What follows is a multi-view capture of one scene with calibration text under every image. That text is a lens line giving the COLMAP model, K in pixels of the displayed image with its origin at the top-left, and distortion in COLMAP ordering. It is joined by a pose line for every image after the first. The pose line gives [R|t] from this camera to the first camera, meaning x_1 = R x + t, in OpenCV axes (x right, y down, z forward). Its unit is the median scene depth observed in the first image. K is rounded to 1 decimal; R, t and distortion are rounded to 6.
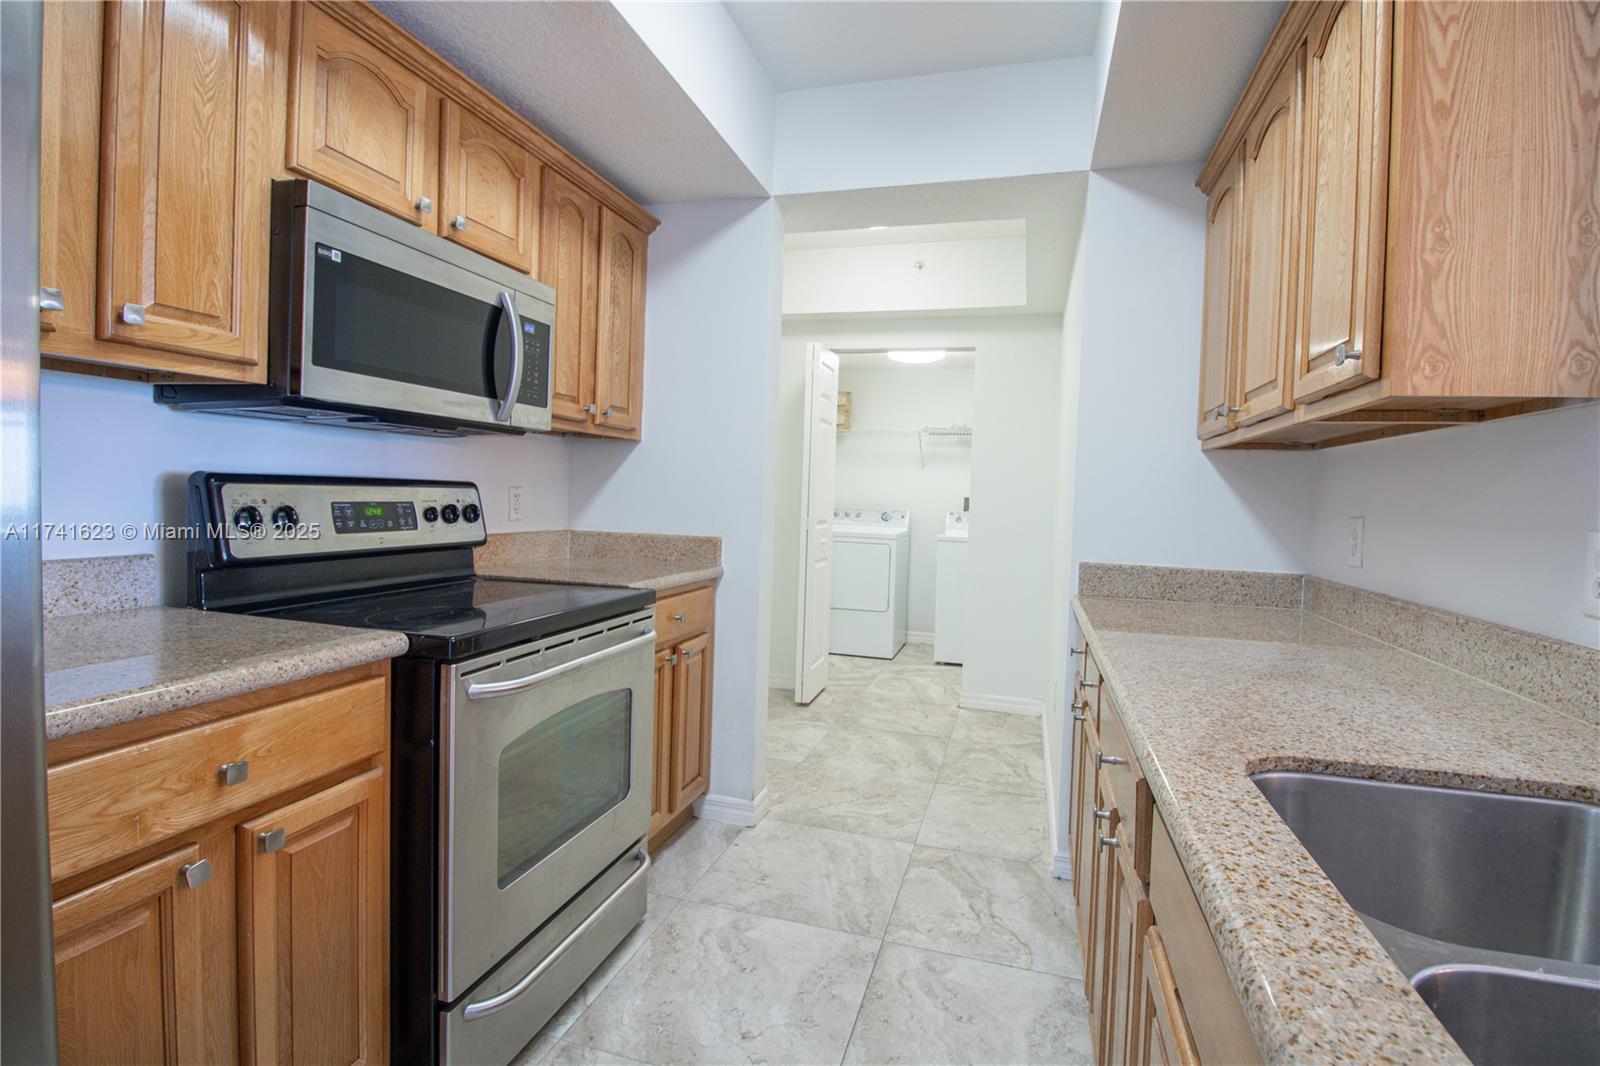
lens RADIAL K [[747.9, 0, 814.2], [0, 747.9, 517.4], [0, 0, 1]] dist [0.000756, -0.013402]
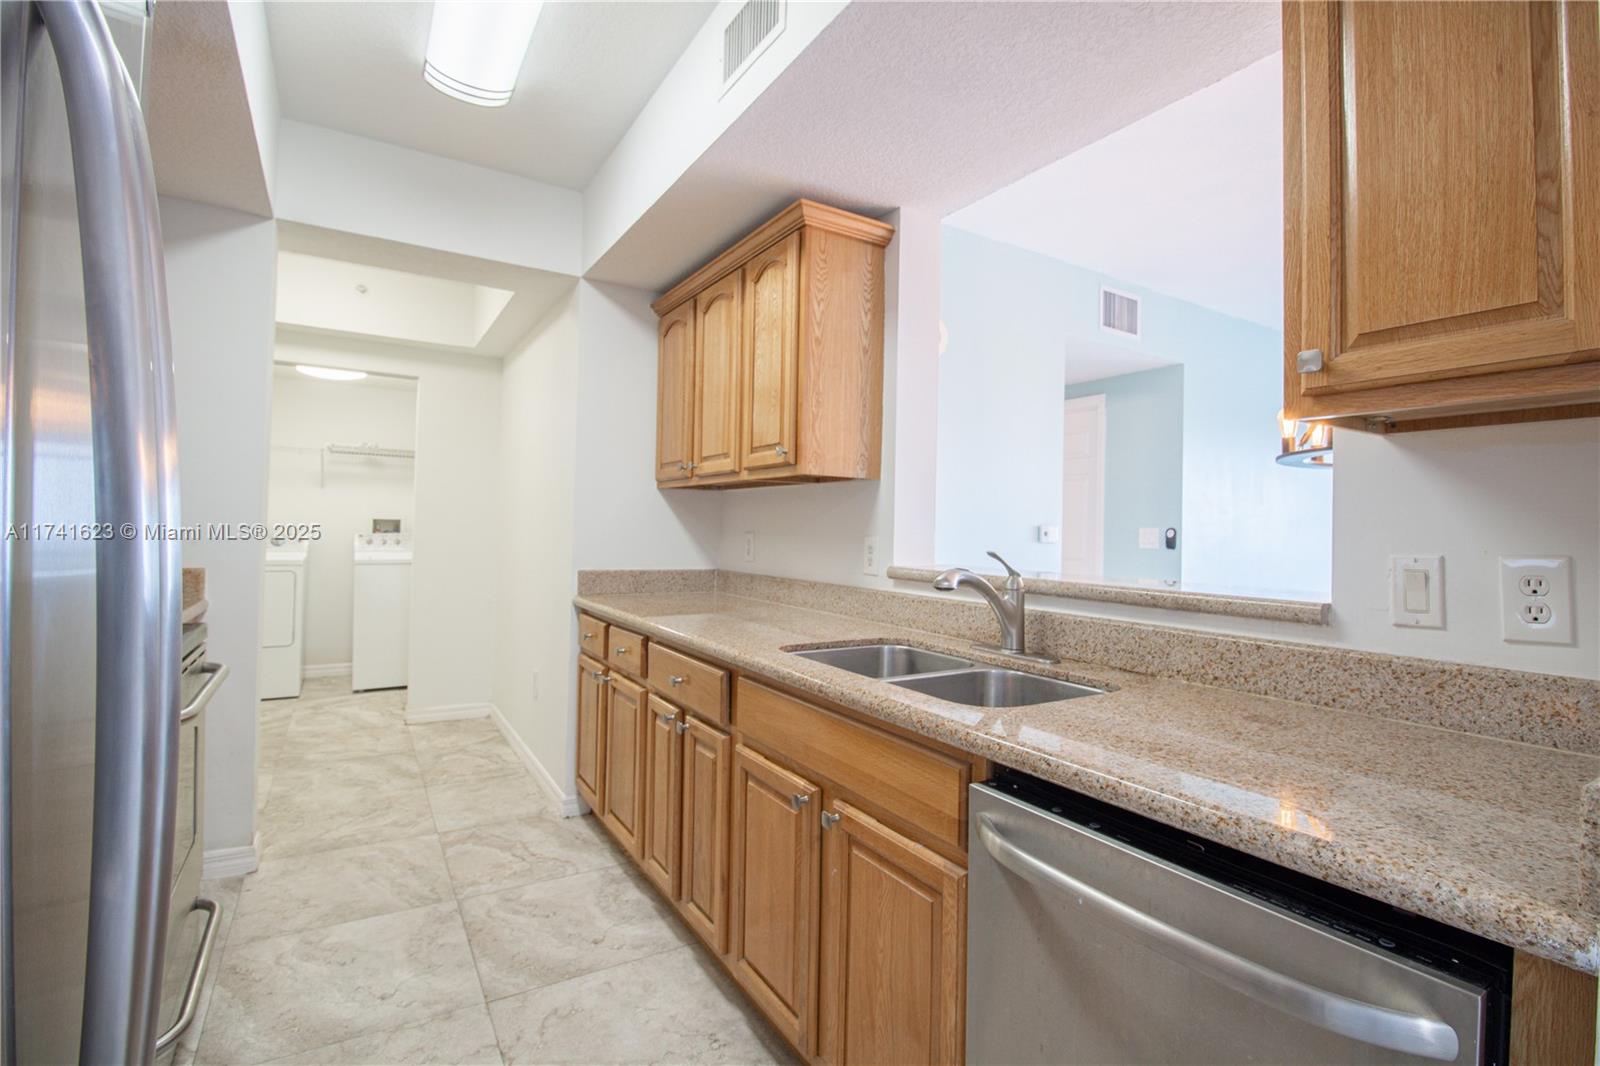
lens RADIAL K [[743.5, 0, 811.7], [0, 743.5, 515.9], [0, 0, 1]] dist [0.003988, -0.013669]
pose [[0.670148, -0.005495, 0.742207, -0.309813], [0.024340, 0.999597, -0.014577, -0.006464], [-0.741828, 0.027834, 0.670012, -0.168991]]
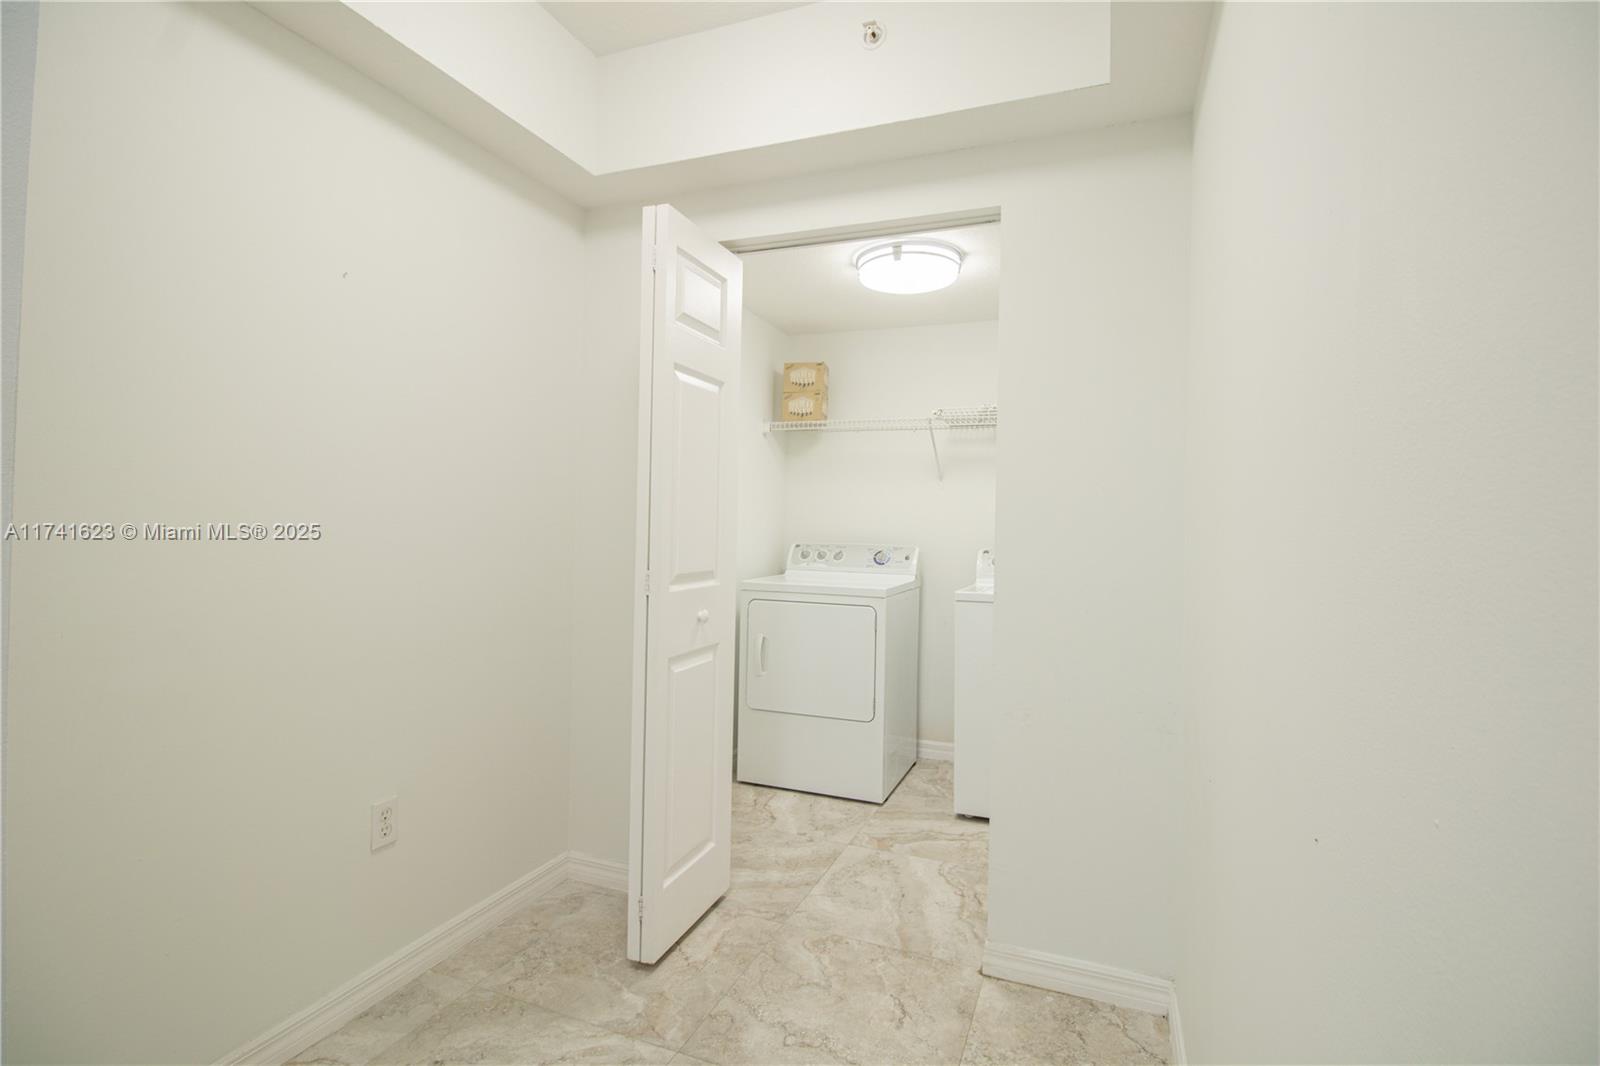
lens RADIAL K [[743.5, 0, 811.7], [0, 743.5, 515.9], [0, 0, 1]] dist [0.003988, -0.013669]
pose [[0.995479, -0.013975, -0.093947, 0.223131], [0.009633, 0.998871, -0.046515, -0.017563], [0.094491, 0.045400, 0.994490, 0.849936]]
